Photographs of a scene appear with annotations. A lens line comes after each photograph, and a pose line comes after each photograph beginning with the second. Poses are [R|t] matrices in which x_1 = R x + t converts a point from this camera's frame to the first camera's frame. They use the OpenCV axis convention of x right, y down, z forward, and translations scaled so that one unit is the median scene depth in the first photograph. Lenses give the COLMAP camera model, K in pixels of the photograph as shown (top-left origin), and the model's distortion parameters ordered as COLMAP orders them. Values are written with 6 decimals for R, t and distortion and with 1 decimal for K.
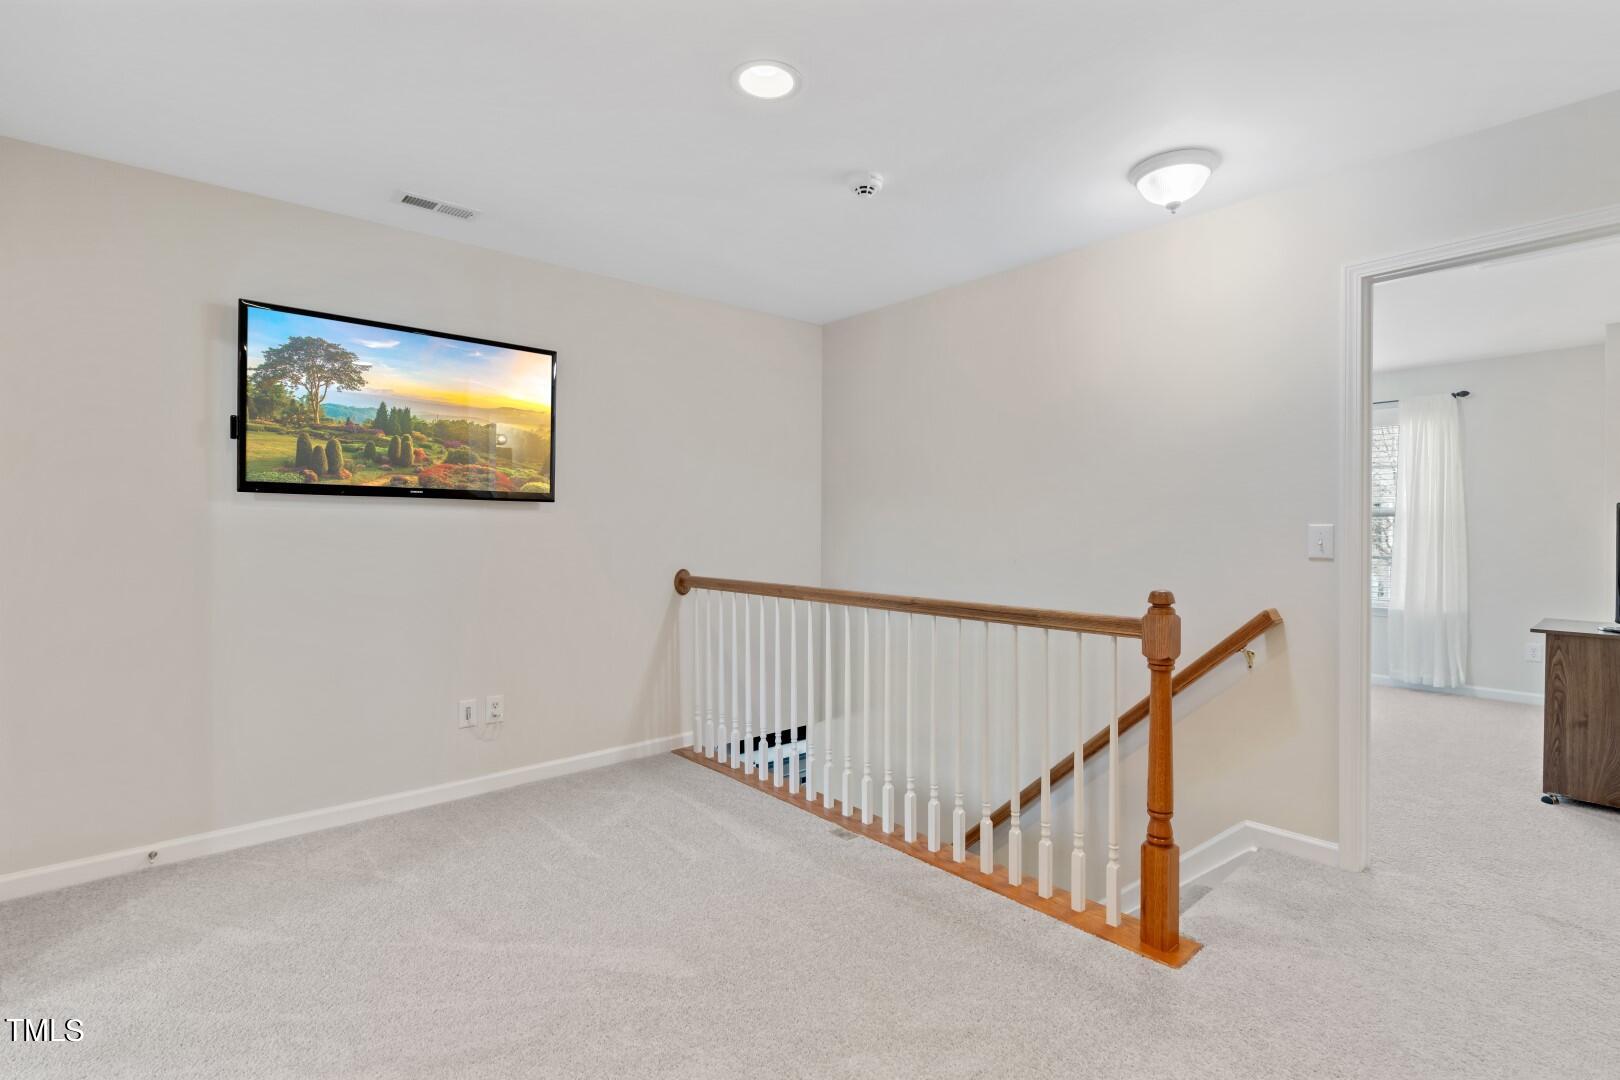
lens RADIAL K [[730.1, 0, 810.0], [0, 730.1, 540.0], [0, 0, 1]] dist [0.001646, 0.000114]
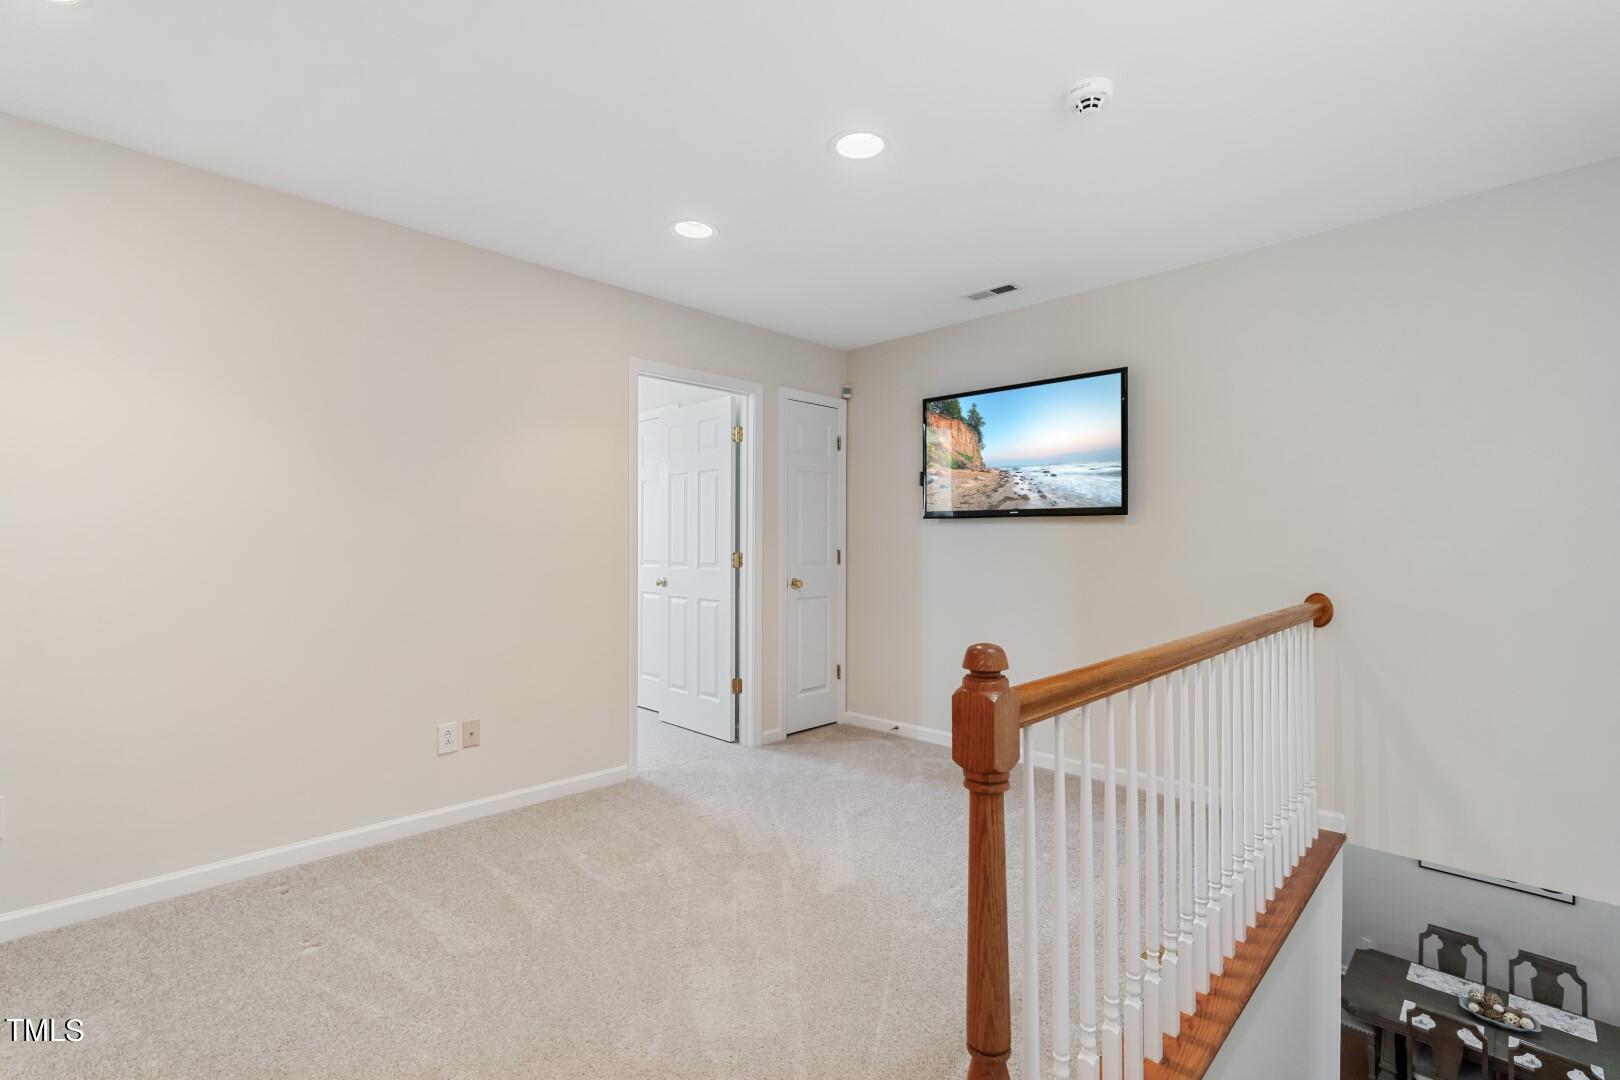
lens RADIAL K [[730.1, 0, 810.0], [0, 730.1, 540.0], [0, 0, 1]] dist [0.001646, 0.000114]
pose [[0.074733, -0.002311, -0.997201, 0.817385], [-0.011161, 0.999933, -0.003154, -0.011398], [0.997141, 0.011366, 0.074702, 0.643993]]
